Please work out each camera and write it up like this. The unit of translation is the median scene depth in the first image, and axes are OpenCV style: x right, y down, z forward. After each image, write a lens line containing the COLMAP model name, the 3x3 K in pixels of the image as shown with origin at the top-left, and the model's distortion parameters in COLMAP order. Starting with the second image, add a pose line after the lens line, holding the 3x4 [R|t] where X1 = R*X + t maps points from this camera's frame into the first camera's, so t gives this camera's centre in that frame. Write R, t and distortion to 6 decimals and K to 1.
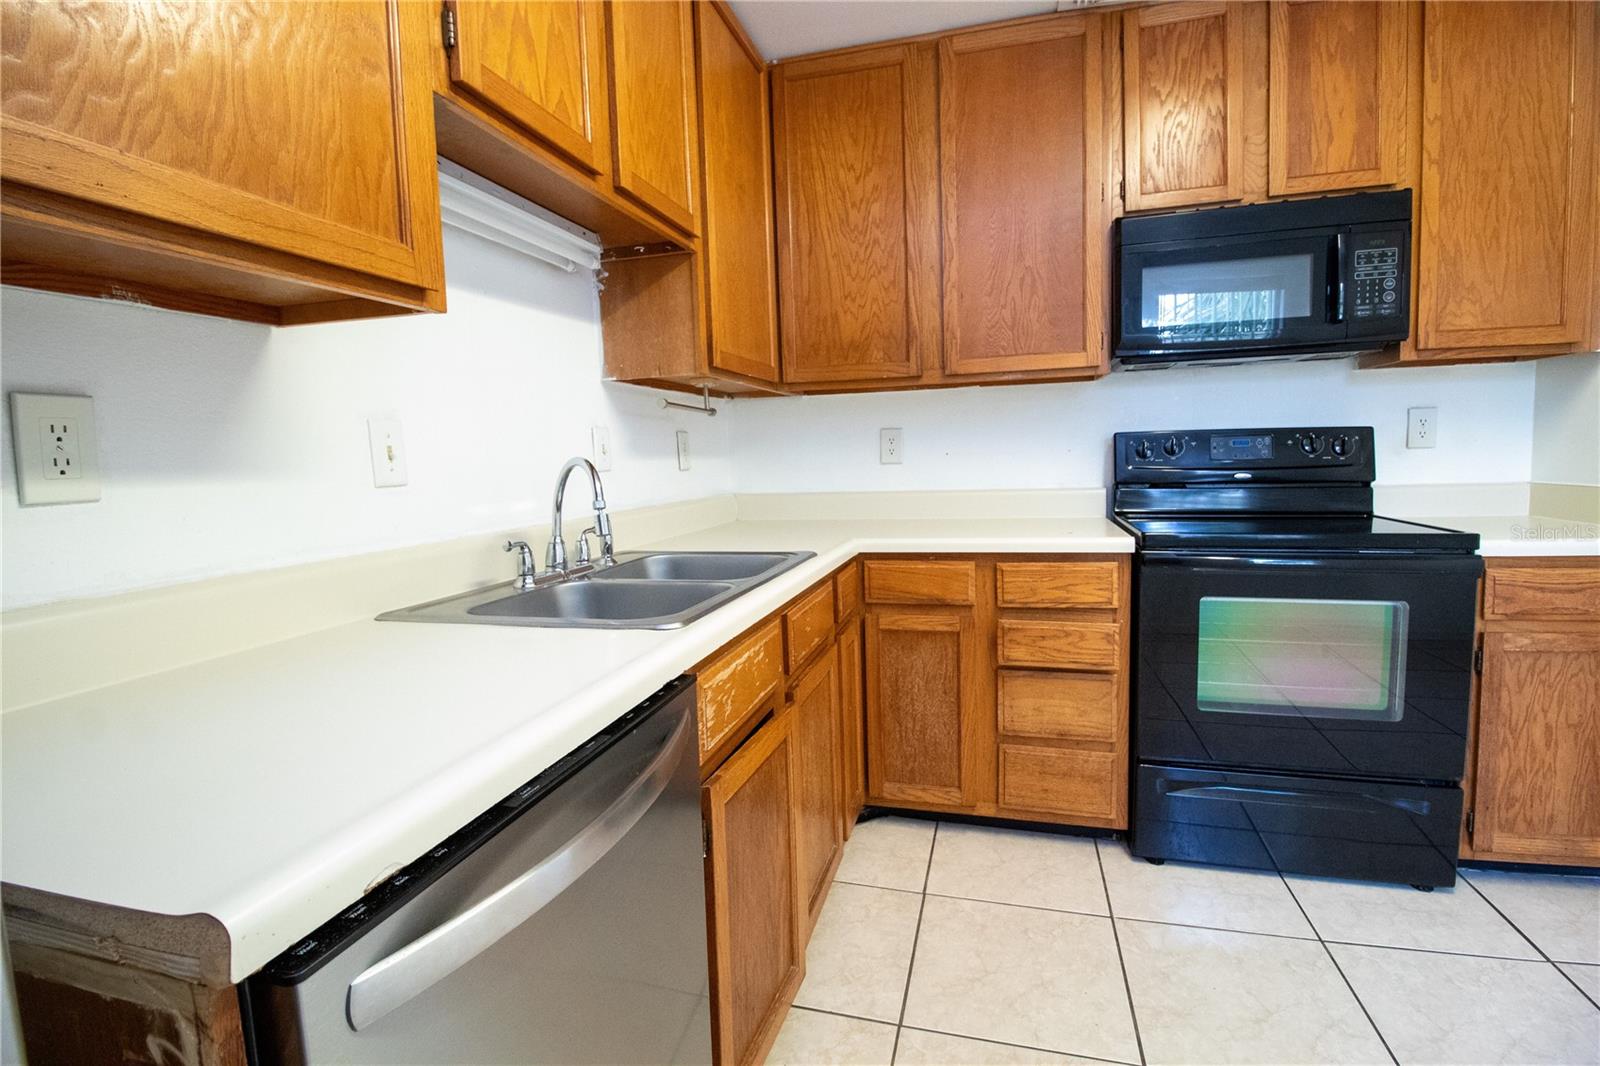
lens RADIAL K [[783.9, 0, 792.7], [0, 783.9, 522.3], [0, 0, 1]] dist [-0.002400, -0.014600]
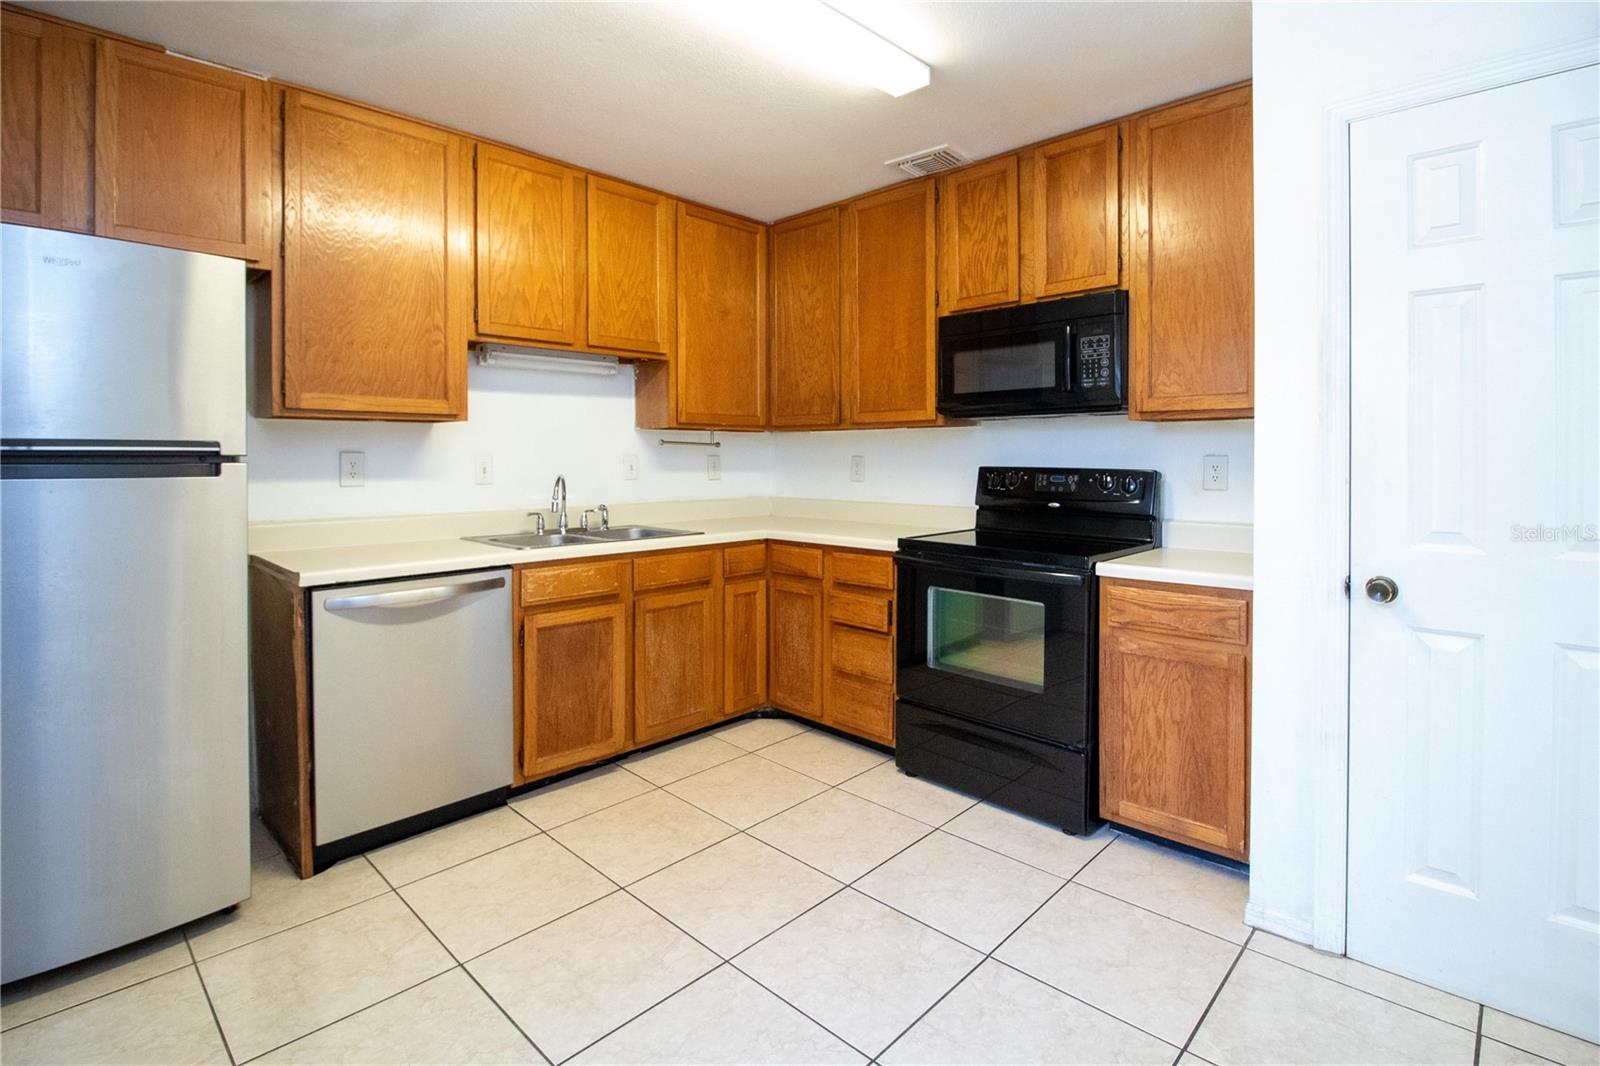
lens RADIAL K [[797.6, 0, 749.0], [0, 797.6, 457.2], [0, 0, 1]] dist [-0.013010, -0.000244]
pose [[0.849594, 0.030755, -0.526540, 0.966026], [-0.070254, 0.996002, -0.055181, -0.035269], [0.522738, 0.083873, 0.848357, -0.417997]]
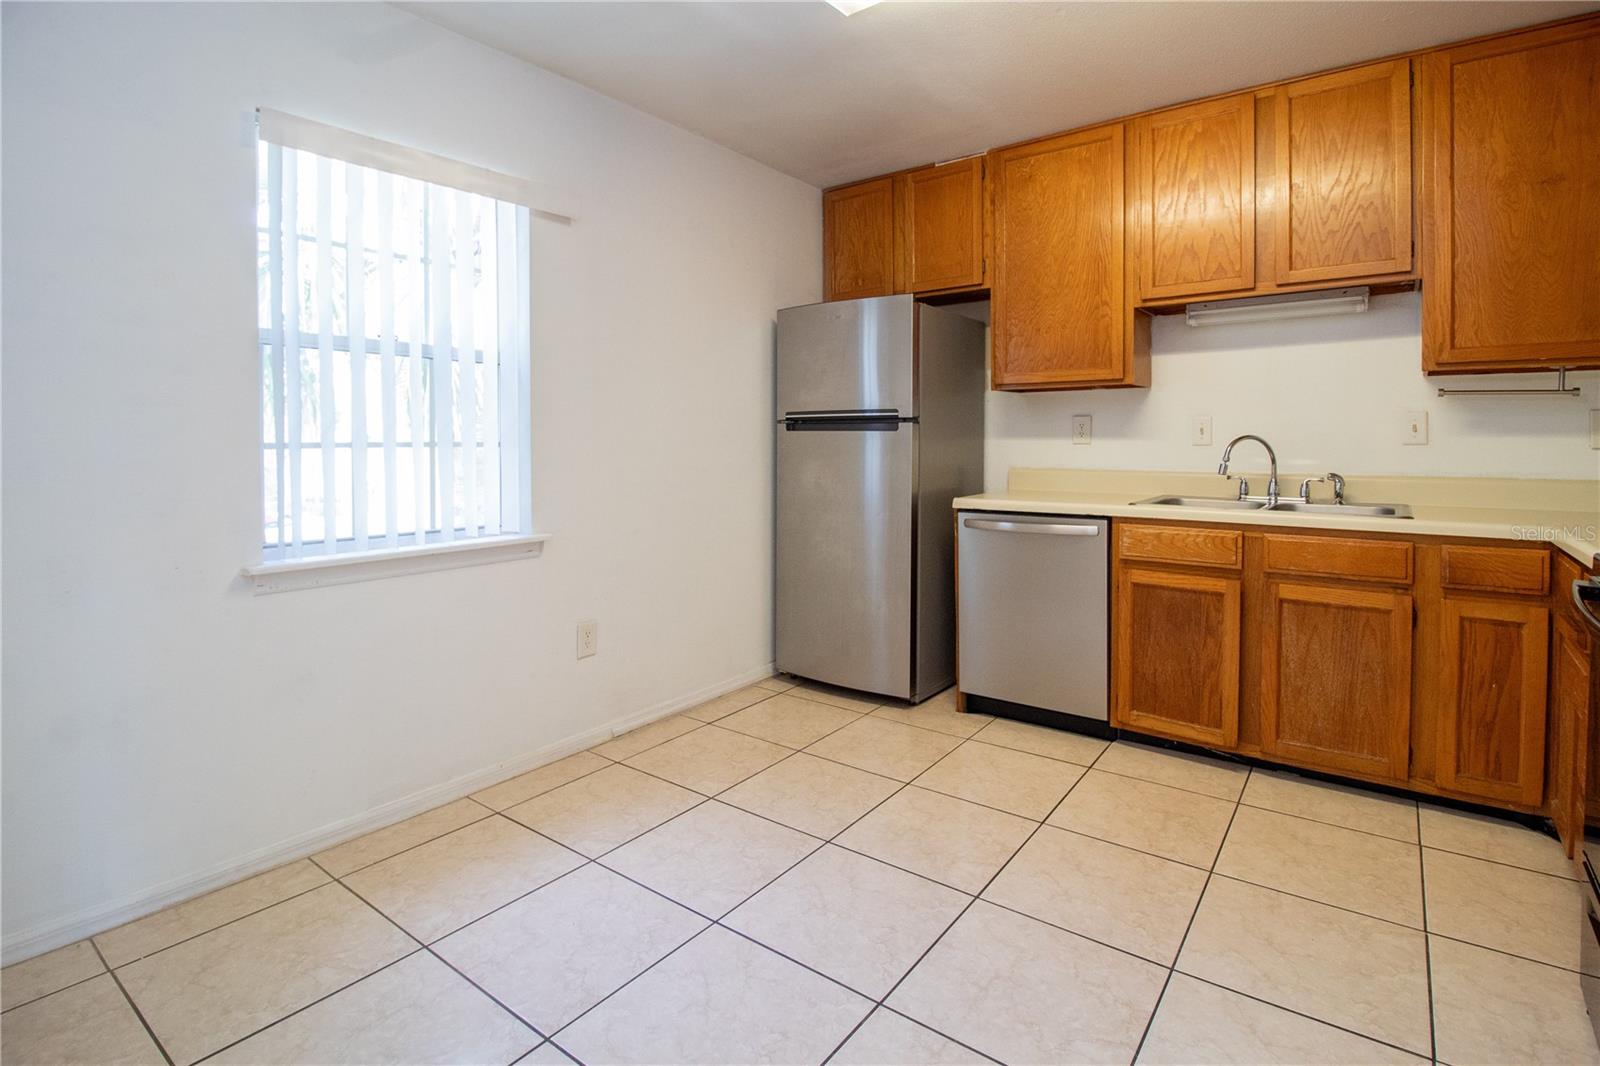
lens RADIAL K [[772.0, 0, 827.7], [0, 772.0, 437.8], [0, 0, 1]] dist [0.017939, -0.019126]
pose [[-0.388047, 0.038317, -0.920843, 1.398777], [-0.063075, 0.995689, 0.068011, -0.105198], [0.919479, 0.084474, -0.383957, 0.581702]]
